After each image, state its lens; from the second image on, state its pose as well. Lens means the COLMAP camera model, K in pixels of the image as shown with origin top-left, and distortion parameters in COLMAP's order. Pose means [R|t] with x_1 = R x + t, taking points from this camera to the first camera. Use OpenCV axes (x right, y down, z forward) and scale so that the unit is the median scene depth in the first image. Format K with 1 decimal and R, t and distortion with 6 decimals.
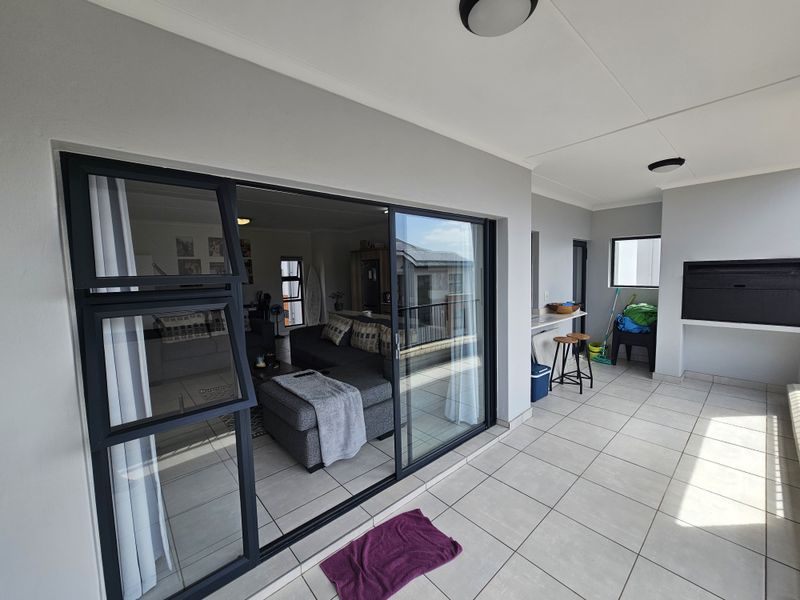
lens RADIAL K [[323.4, 0, 403.5], [0, 323.4, 300.0], [0, 0, 1]] dist [-0.006927, 0.000488]
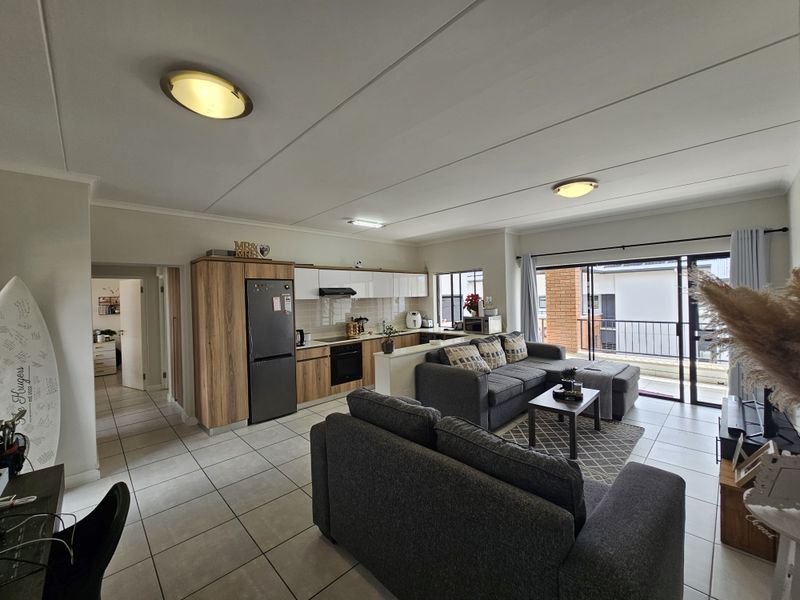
lens RADIAL K [[323.4, 0, 403.5], [0, 323.4, 300.0], [0, 0, 1]] dist [-0.006927, 0.000488]
pose [[-0.044676, 0.016780, 0.998861, -0.750985], [0.112124, 0.993626, -0.011677, -0.056022], [-0.992689, 0.111475, -0.046273, 0.848129]]
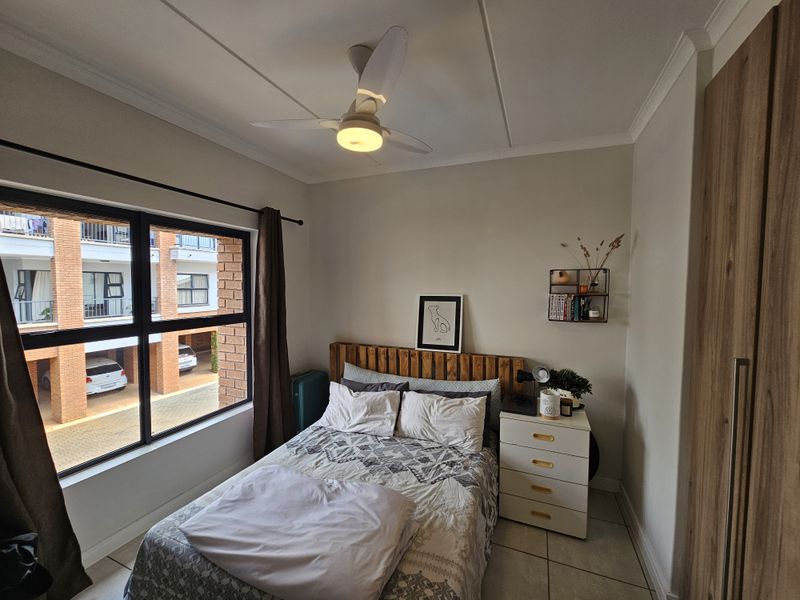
lens RADIAL K [[323.4, 0, 403.5], [0, 323.4, 300.0], [0, 0, 1]] dist [-0.006927, 0.000488]
pose [[0.901880, 0.011831, 0.431824, 0.196194], [0.006860, 0.999107, -0.041701, -0.157173], [-0.431931, 0.040572, 0.900993, 1.670245]]
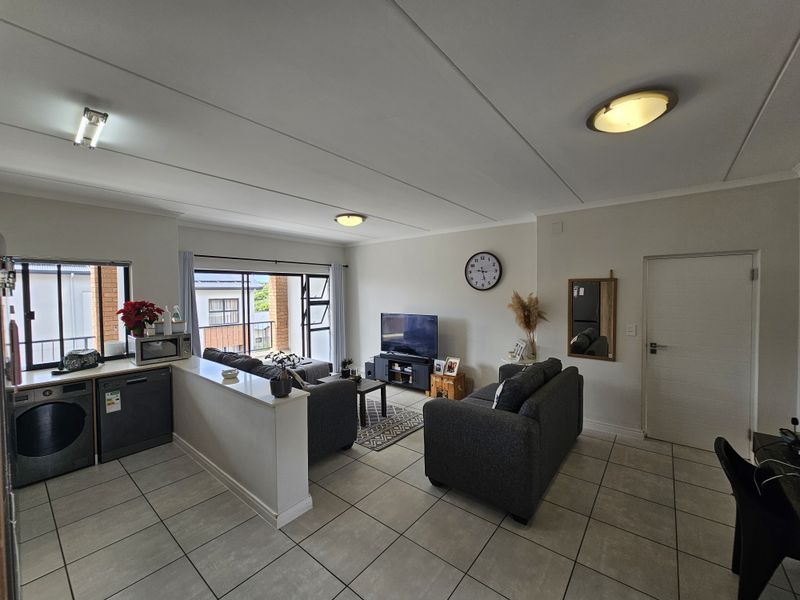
lens RADIAL K [[323.4, 0, 403.5], [0, 323.4, 300.0], [0, 0, 1]] dist [-0.006927, 0.000488]
pose [[-0.985716, 0.040434, -0.163489, -0.271838], [0.021484, 0.993010, 0.116060, -0.114690], [0.167039, 0.110890, -0.979695, 1.208568]]
